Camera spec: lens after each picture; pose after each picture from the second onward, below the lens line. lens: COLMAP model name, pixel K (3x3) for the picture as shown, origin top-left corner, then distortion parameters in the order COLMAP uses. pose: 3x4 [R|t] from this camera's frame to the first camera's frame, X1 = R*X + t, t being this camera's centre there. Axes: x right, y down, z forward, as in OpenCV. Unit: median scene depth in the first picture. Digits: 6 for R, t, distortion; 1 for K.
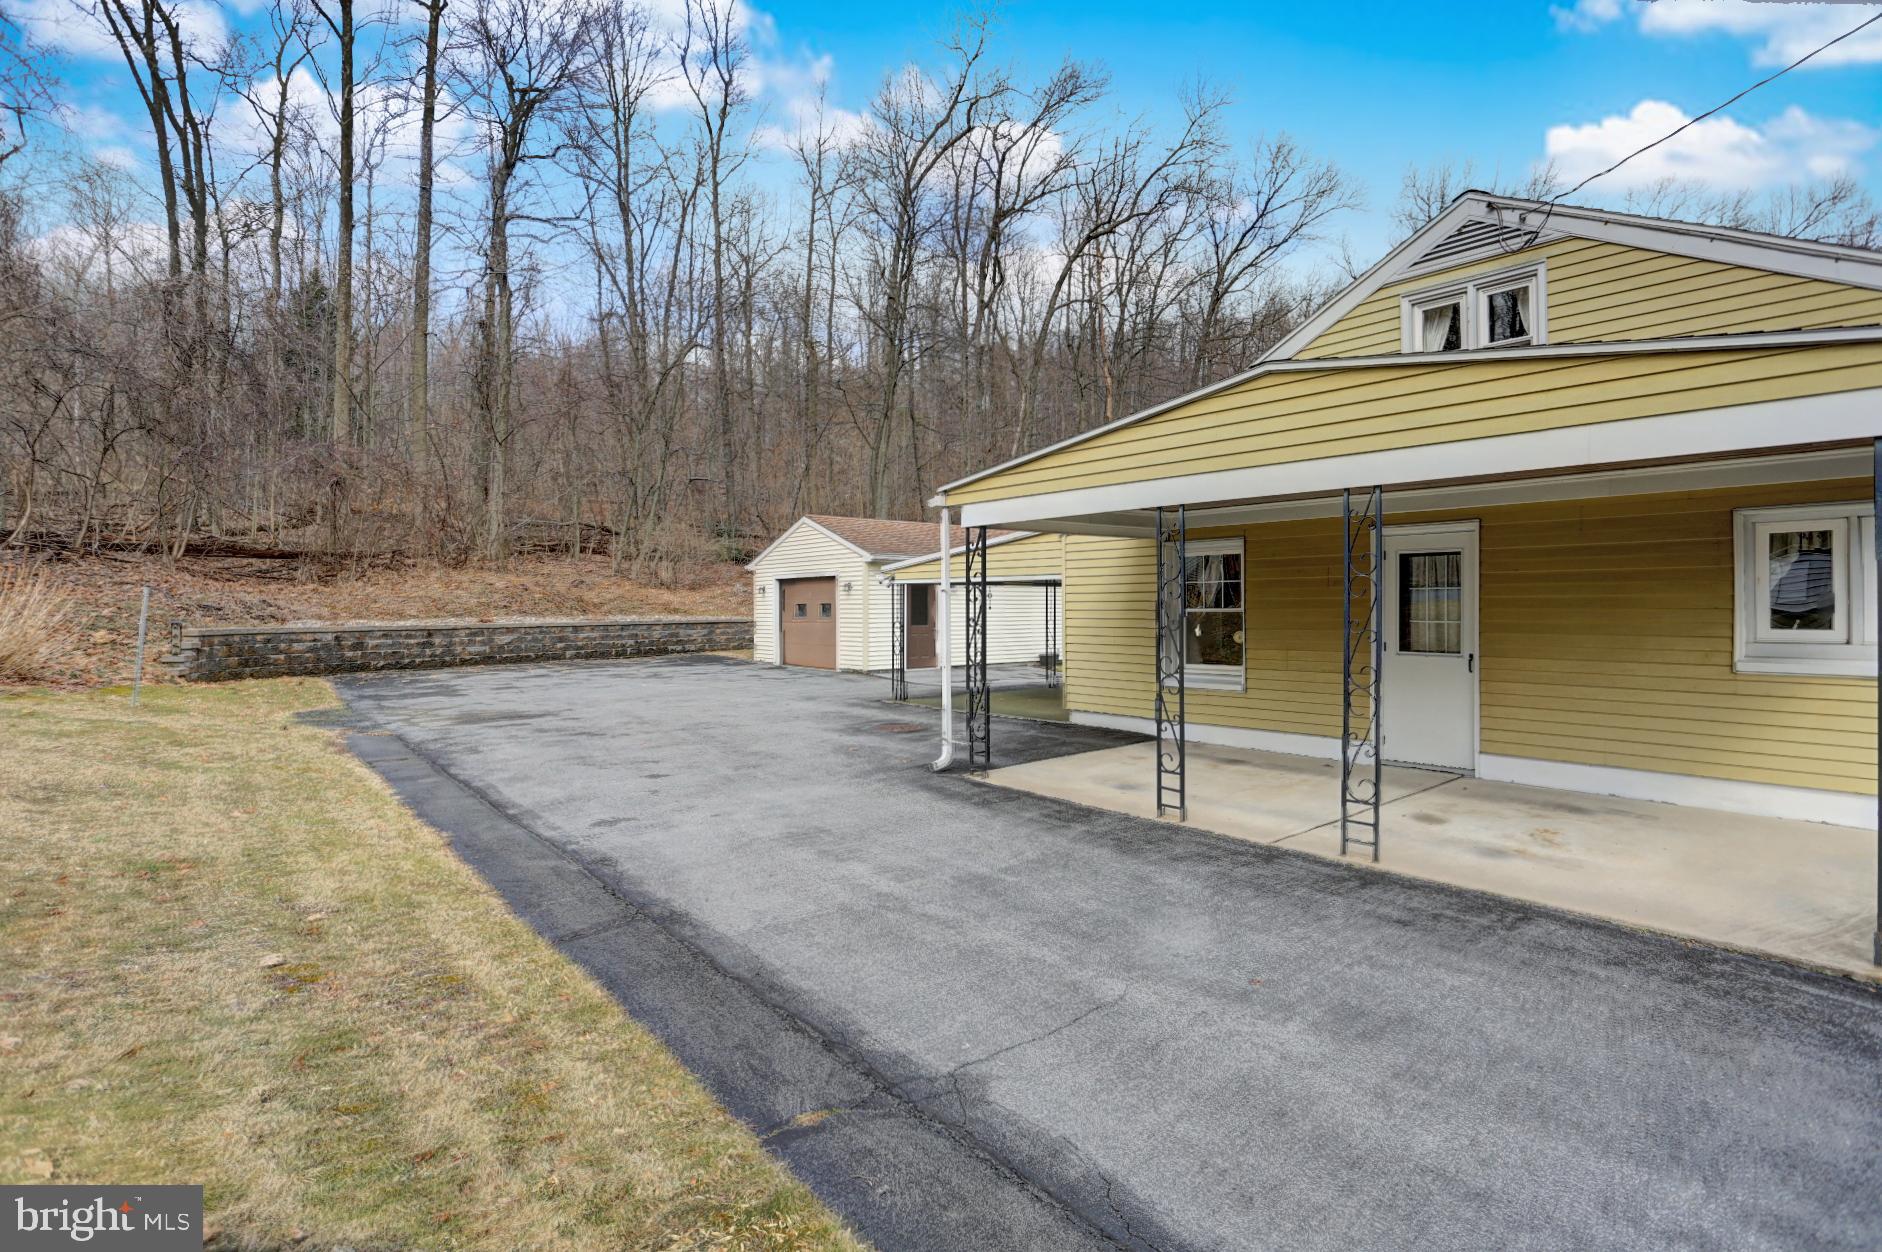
lens RADIAL K [[929.2, 0, 933.8], [0, 929.2, 602.7], [0, 0, 1]] dist [-0.075656, 0.032353]
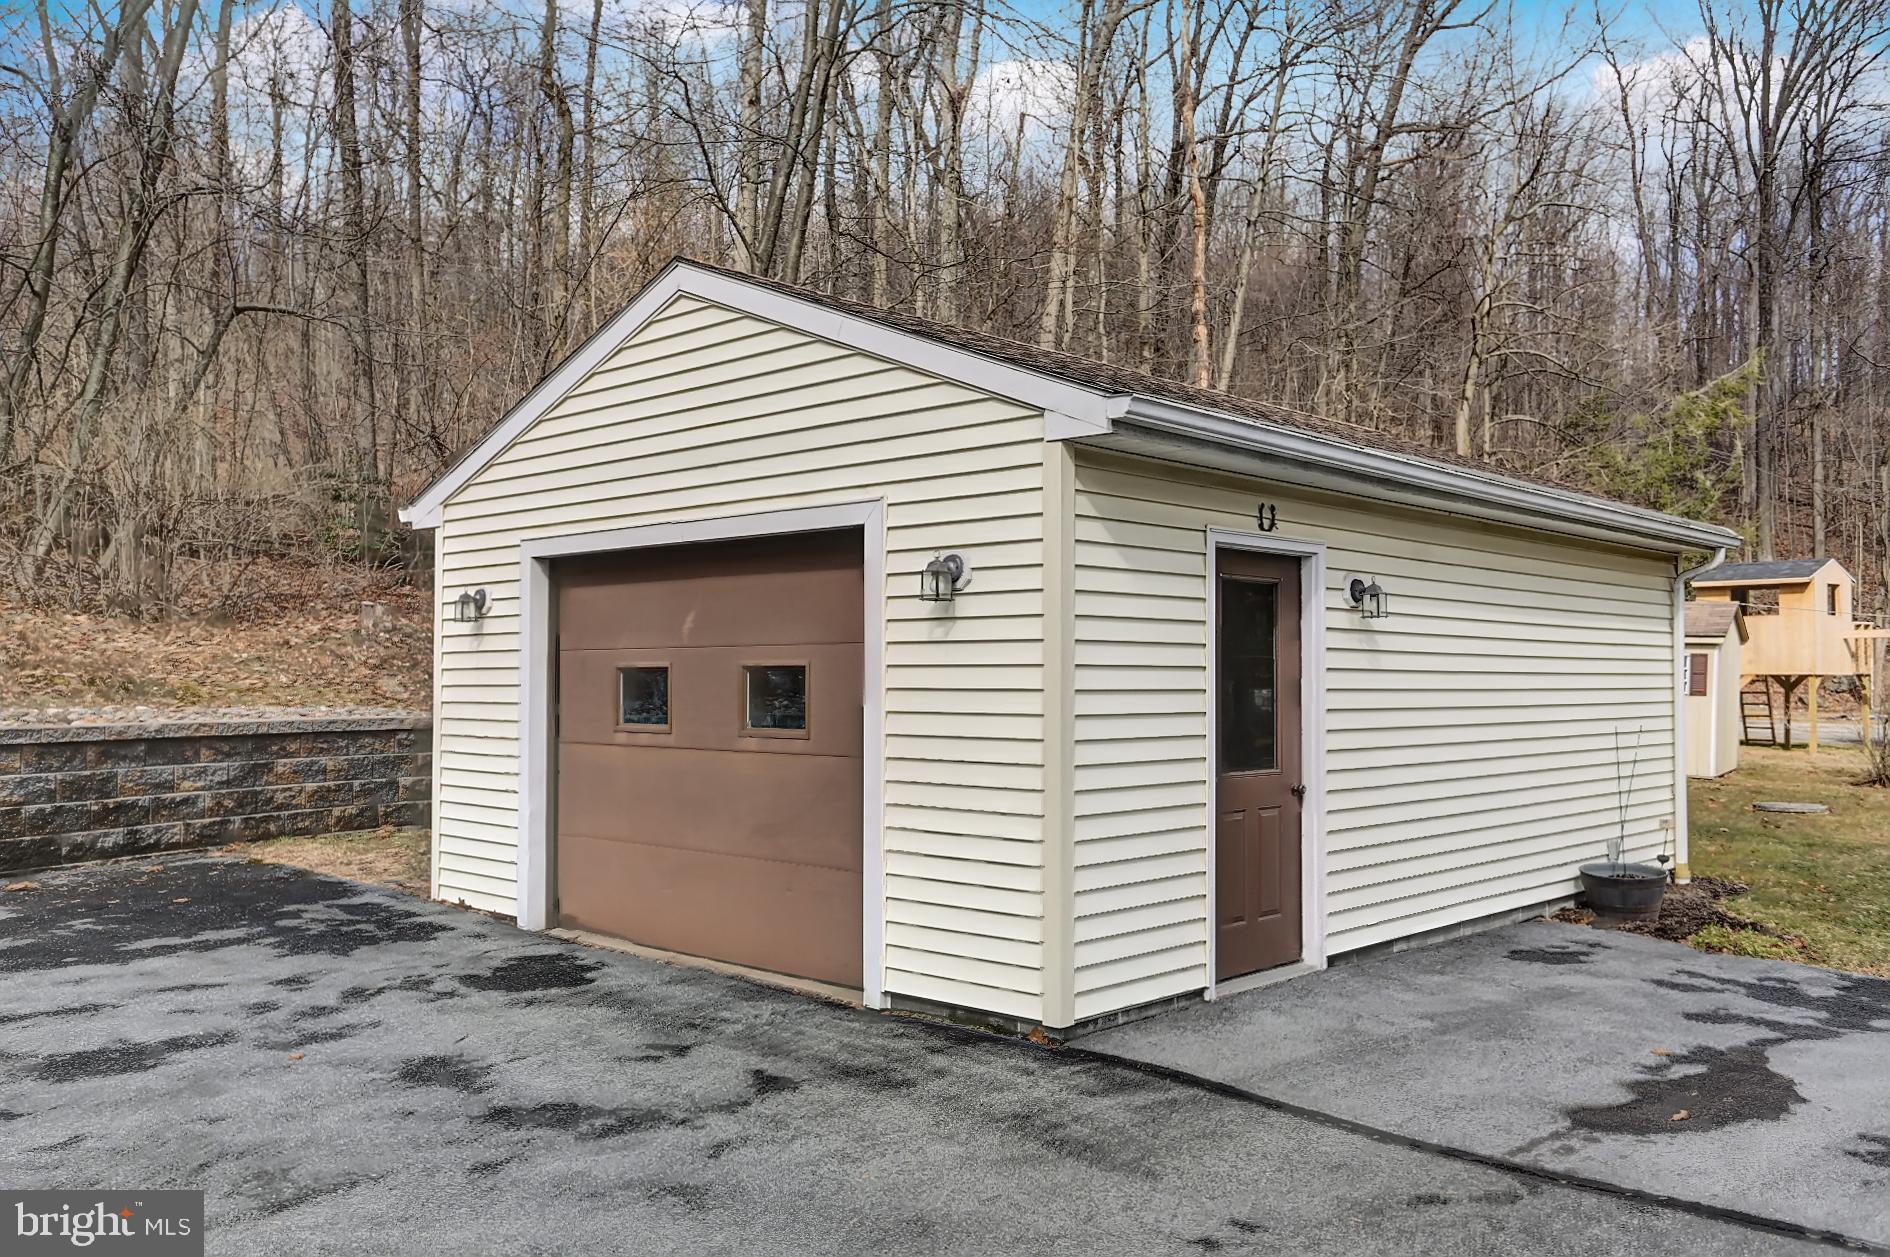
lens RADIAL K [[1488.7, 0, 945.0], [0, 1488.7, 628.5], [0, 0, 1]] dist [0.097358, 0.000971]
pose [[0.989941, 0.009105, 0.141188, -0.121282], [-0.005387, 0.999629, -0.026689, 0.001125], [-0.141378, 0.025660, 0.989623, 0.615235]]
